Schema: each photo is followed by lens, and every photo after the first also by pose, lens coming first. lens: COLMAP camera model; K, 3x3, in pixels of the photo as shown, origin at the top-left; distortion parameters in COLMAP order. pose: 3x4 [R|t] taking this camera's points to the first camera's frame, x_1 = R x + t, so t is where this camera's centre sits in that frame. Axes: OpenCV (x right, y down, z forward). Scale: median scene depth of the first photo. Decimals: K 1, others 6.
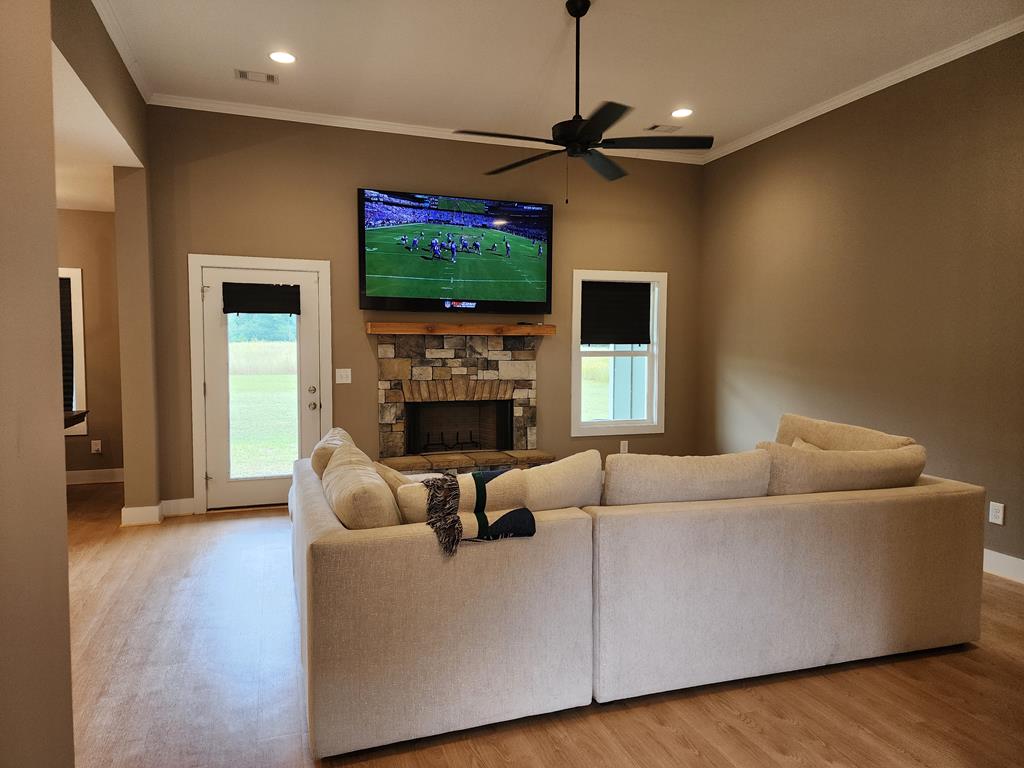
lens RADIAL K [[666.6, 0, 511.7], [0, 666.6, 385.4], [0, 0, 1]] dist [0.009488, 0.000588]
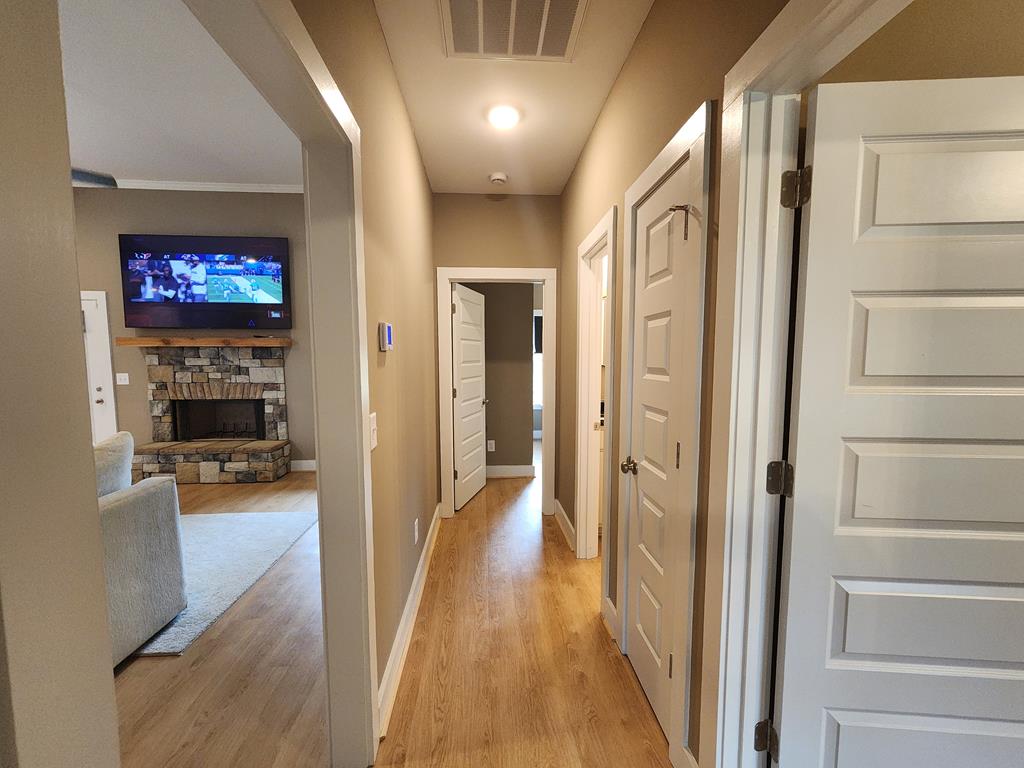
lens RADIAL K [[414.6, 0, 510.9], [0, 414.6, 385.3], [0, 0, 1]] dist [-0.003109, -0.000255]
pose [[0.960140, 0.014486, -0.279144, 0.664300], [-0.012262, 0.999878, 0.009714, -0.017486], [0.279250, -0.005904, 0.960200, 0.405975]]
